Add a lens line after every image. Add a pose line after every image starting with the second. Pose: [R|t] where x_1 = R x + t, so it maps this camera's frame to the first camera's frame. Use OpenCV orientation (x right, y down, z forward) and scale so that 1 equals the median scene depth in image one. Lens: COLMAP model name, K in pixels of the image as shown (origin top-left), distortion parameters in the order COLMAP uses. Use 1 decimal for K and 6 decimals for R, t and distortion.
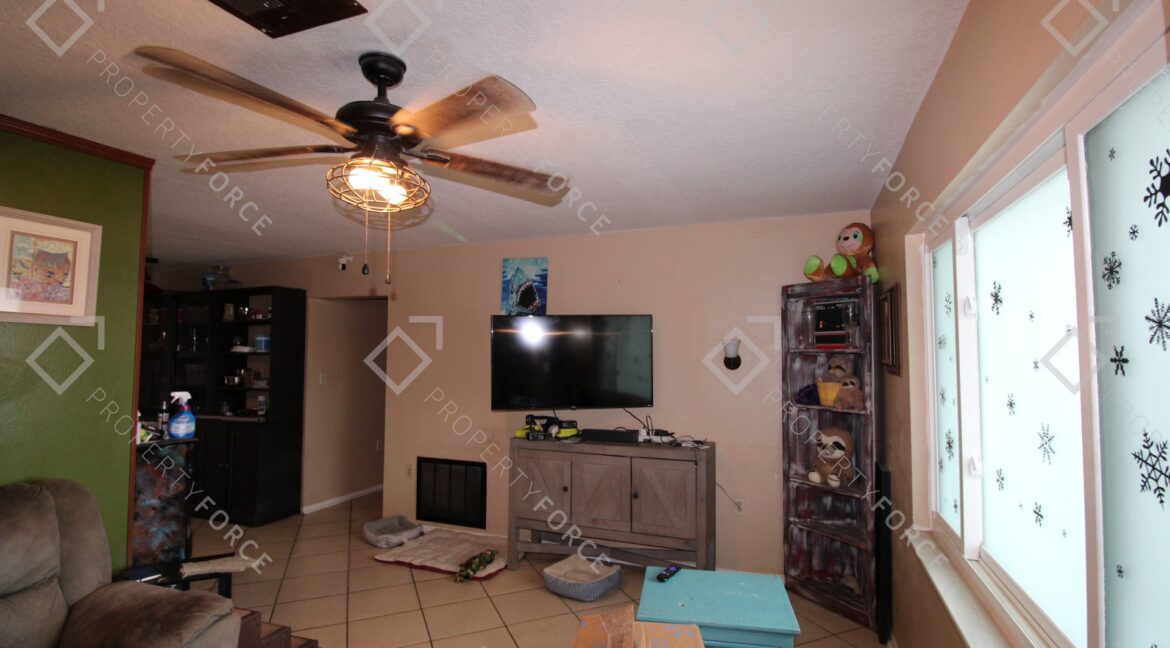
lens RADIAL K [[544.7, 0, 593.5], [0, 544.7, 327.5], [0, 0, 1]] dist [0.002158, -0.013053]
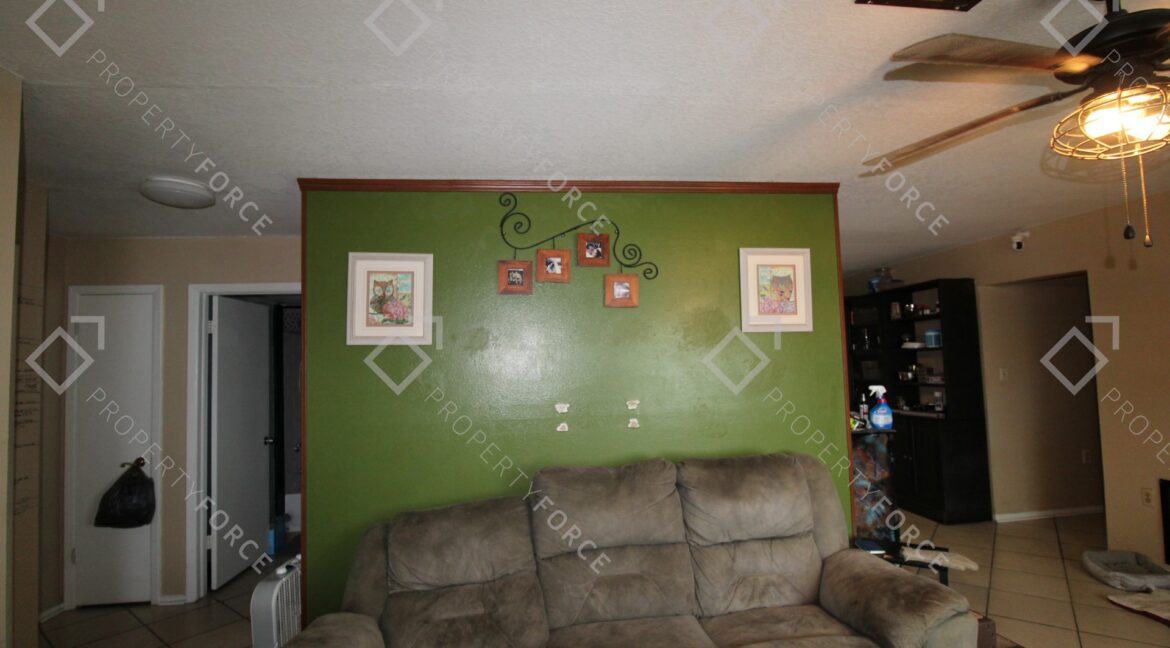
lens RADIAL K [[544.7, 0, 593.5], [0, 544.7, 327.5], [0, 0, 1]] dist [0.002158, -0.013053]
pose [[0.485605, -0.072876, -0.871135, -0.077365], [0.078977, 0.996101, -0.039306, -0.000751], [0.870604, -0.049712, 0.489467, -0.030995]]
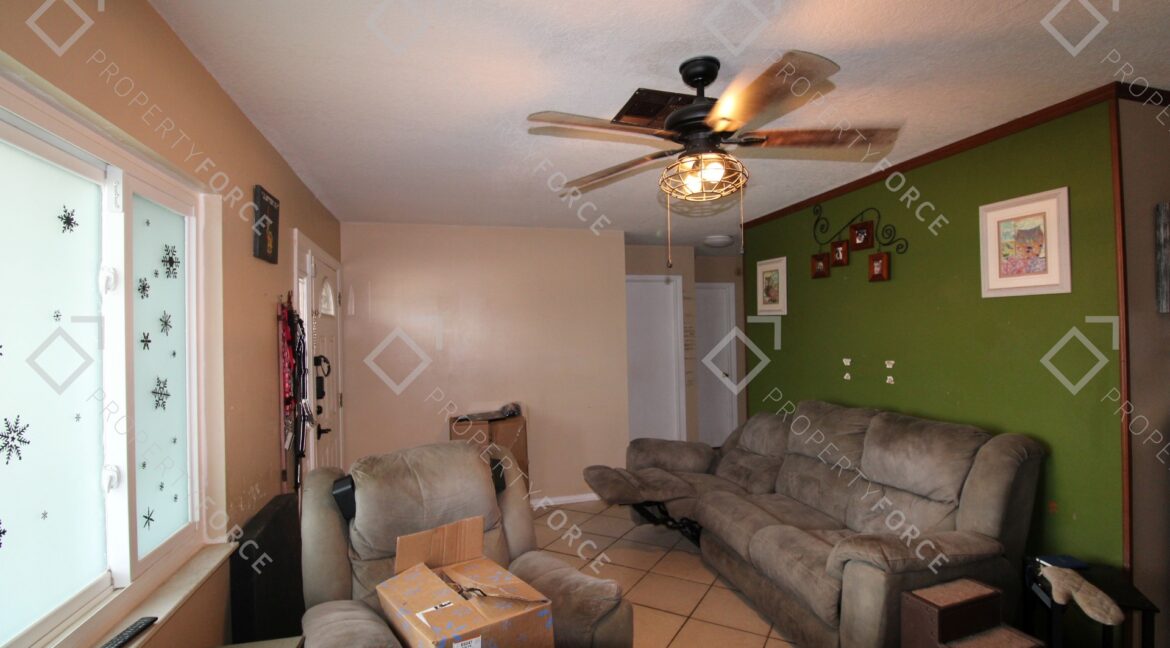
lens RADIAL K [[544.7, 0, 593.5], [0, 544.7, 327.5], [0, 0, 1]] dist [0.002158, -0.013053]
pose [[-0.793577, 0.006435, -0.608436, 0.297080], [0.050241, 0.997223, -0.054983, 0.061975], [0.606392, -0.074201, -0.791696, 1.083663]]
